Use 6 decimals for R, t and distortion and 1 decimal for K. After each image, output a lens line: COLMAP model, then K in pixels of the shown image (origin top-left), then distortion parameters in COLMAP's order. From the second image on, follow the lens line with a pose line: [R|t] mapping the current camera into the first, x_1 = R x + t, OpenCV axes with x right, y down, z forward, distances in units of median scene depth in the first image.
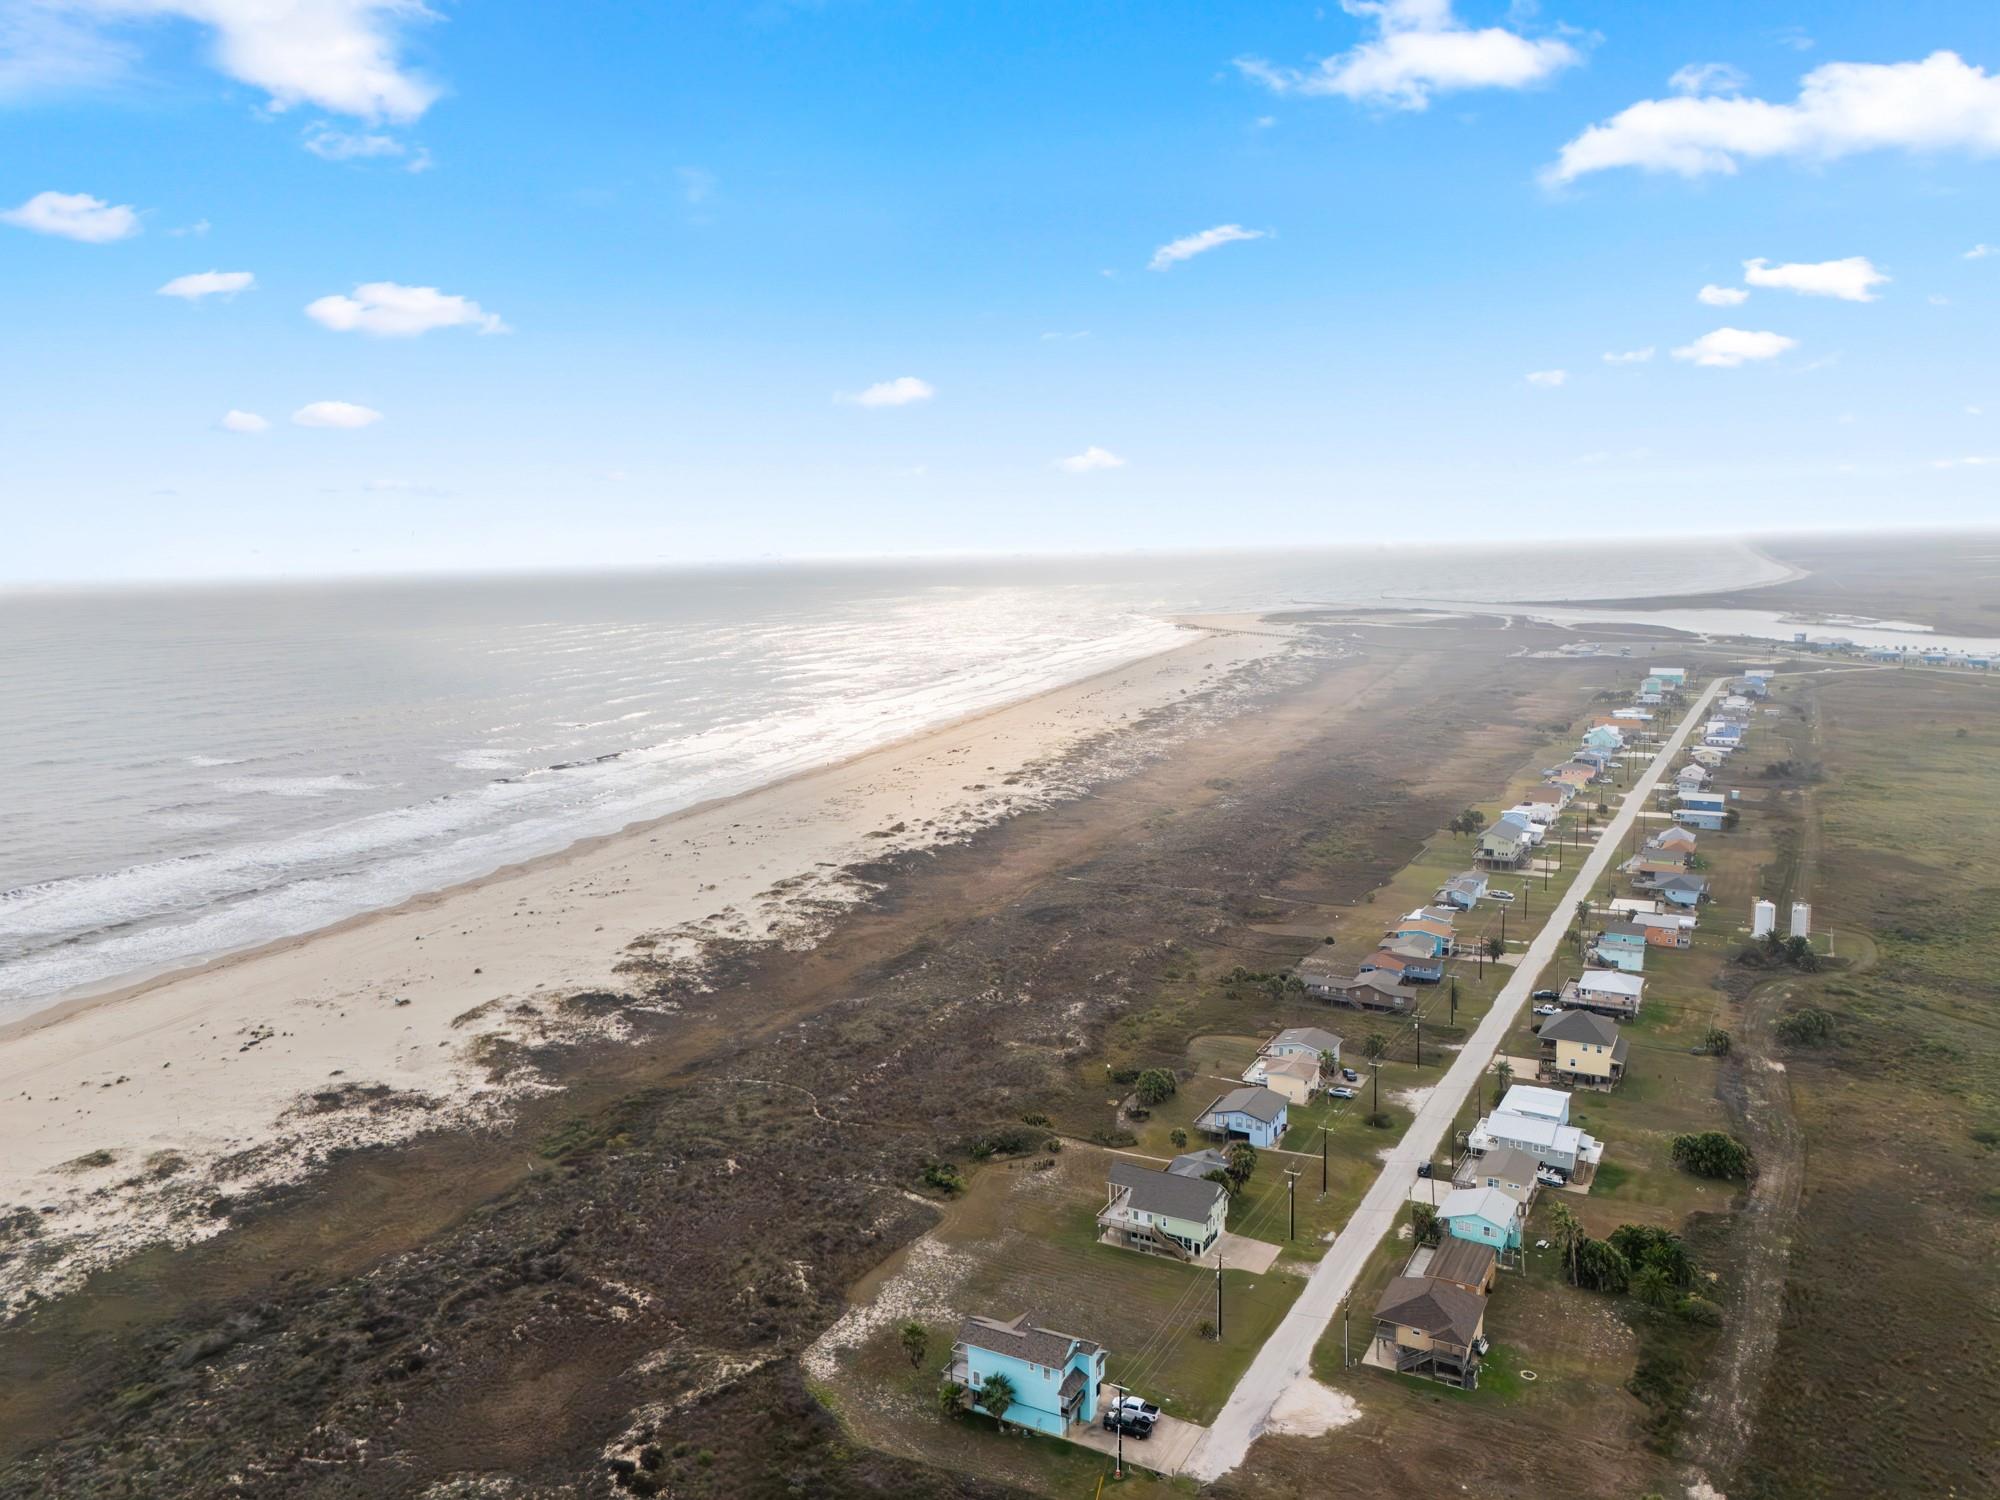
lens RADIAL K [[1464.4, 0, 1022.6], [0, 1464.4, 757.5], [0, 0, 1]] dist [0.173345, -0.238891]
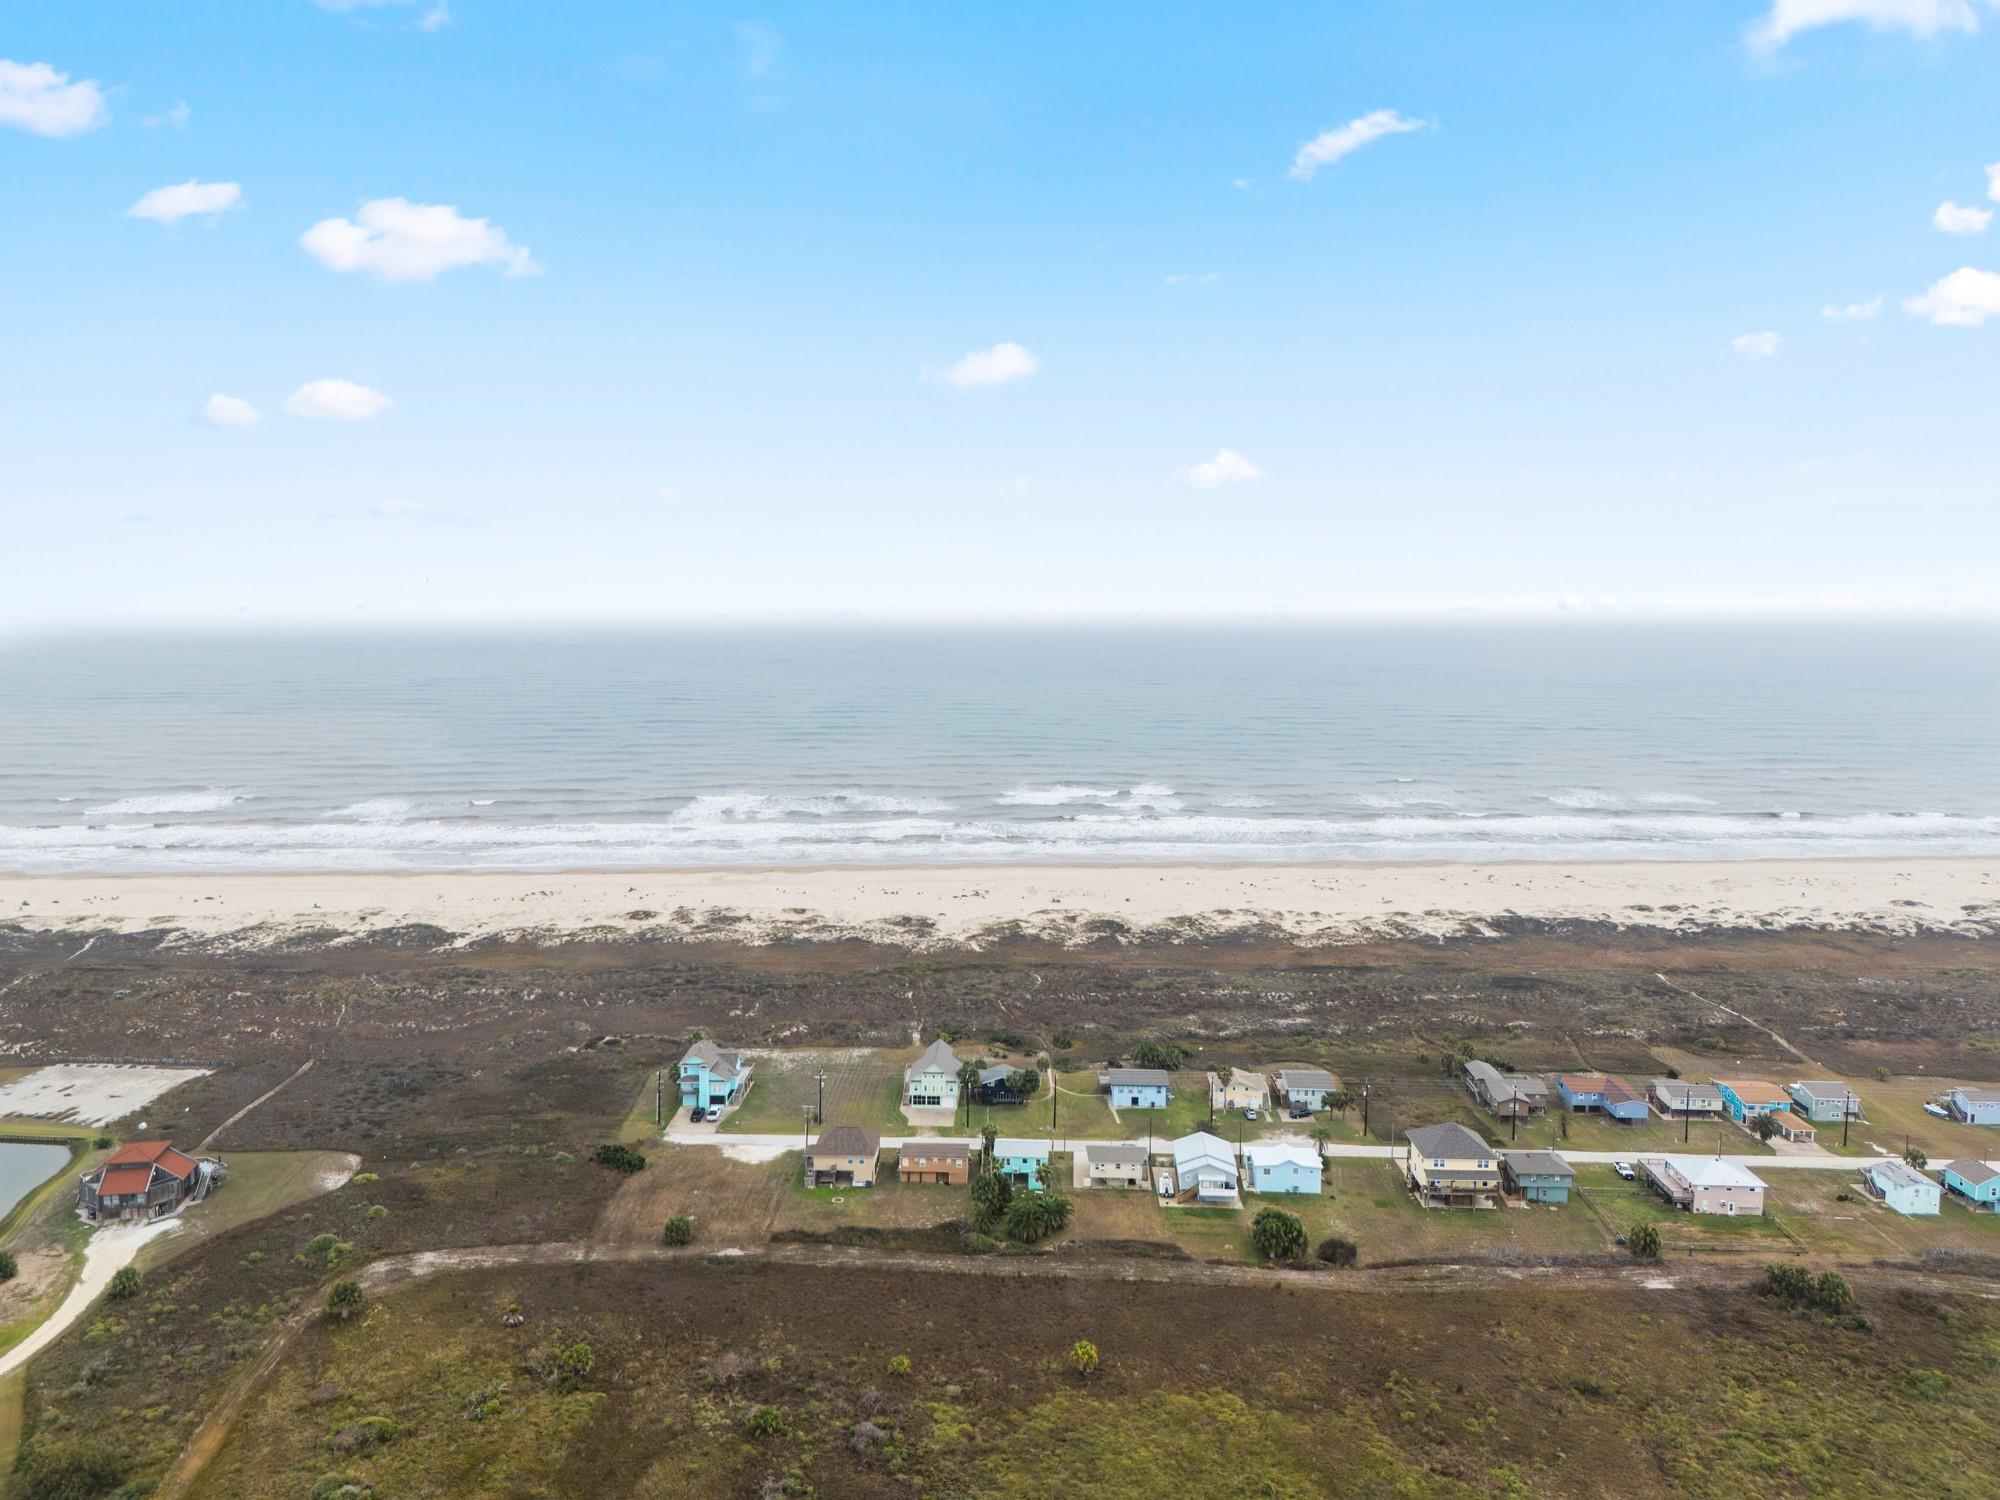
lens RADIAL K [[1491.8, 0, 1000.0], [0, 1491.8, 750.0], [0, 0, 1]] dist [0.103543, -0.120334]
pose [[0.445769, 0.115416, -0.887676, 0.915026], [-0.153703, 0.986794, 0.051117, -0.056226], [0.881853, 0.113652, 0.457622, 0.254750]]
